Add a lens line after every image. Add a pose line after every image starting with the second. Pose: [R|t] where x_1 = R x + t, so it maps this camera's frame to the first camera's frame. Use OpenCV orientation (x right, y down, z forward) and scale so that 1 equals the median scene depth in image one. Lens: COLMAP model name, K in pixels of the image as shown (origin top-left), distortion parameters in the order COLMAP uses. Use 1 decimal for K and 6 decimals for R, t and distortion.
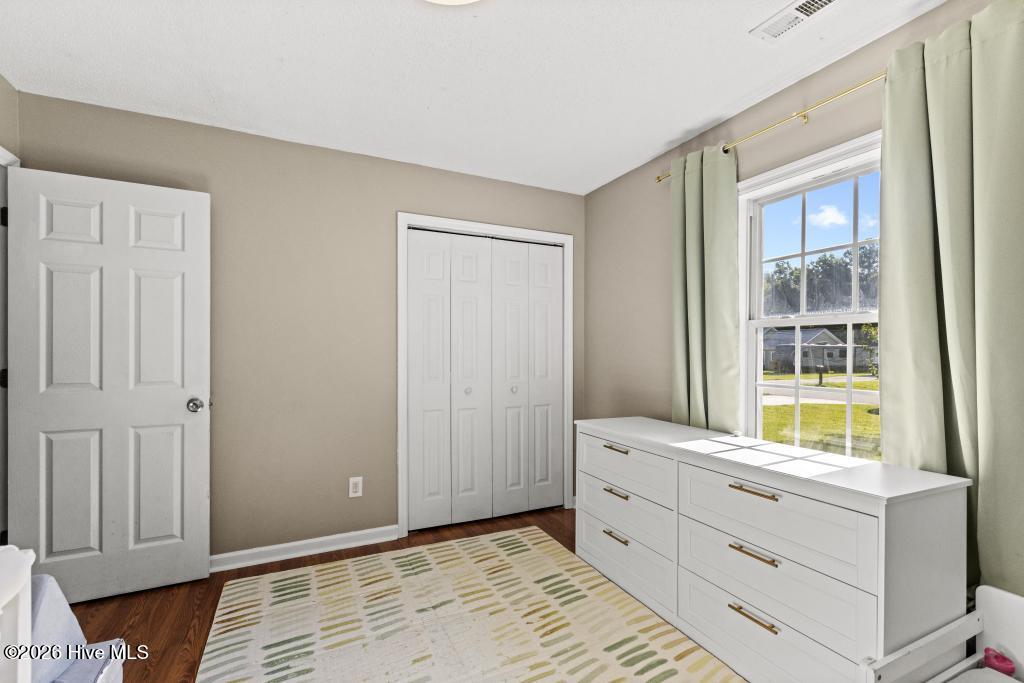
lens RADIAL K [[454.7, 0, 512.1], [0, 454.7, 346.6], [0, 0, 1]] dist [0.003215, 0.000569]
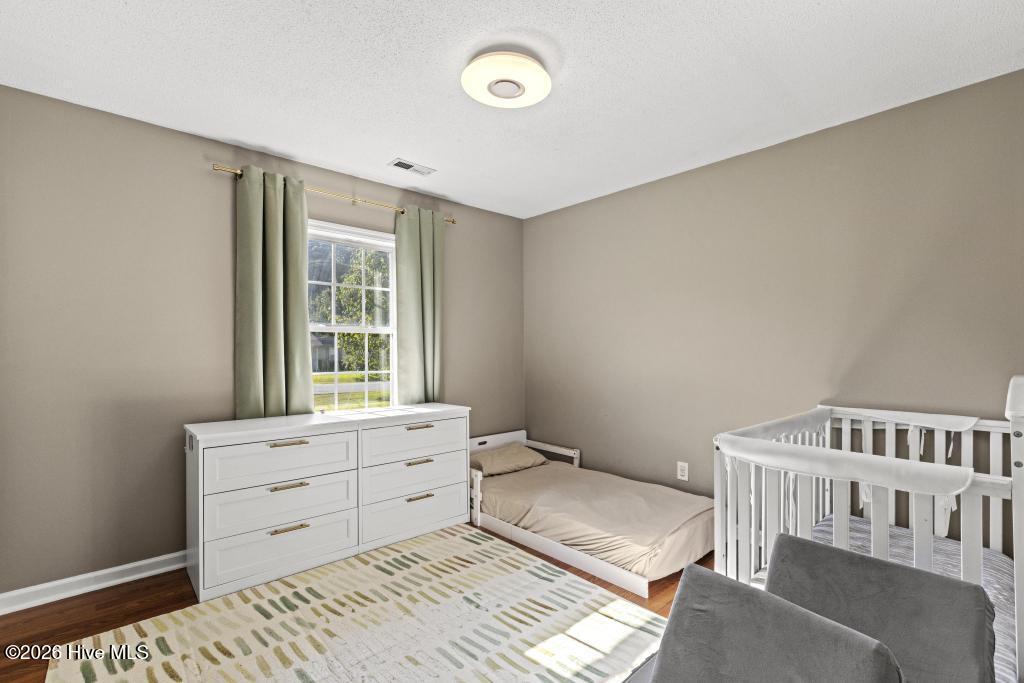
lens RADIAL K [[454.7, 0, 512.1], [0, 454.7, 346.6], [0, 0, 1]] dist [0.003215, 0.000569]
pose [[-0.277761, 0.017080, 0.960498, -0.936916], [-0.000616, 0.999839, -0.017958, 0.026813], [-0.960650, -0.005579, -0.277706, 0.835648]]
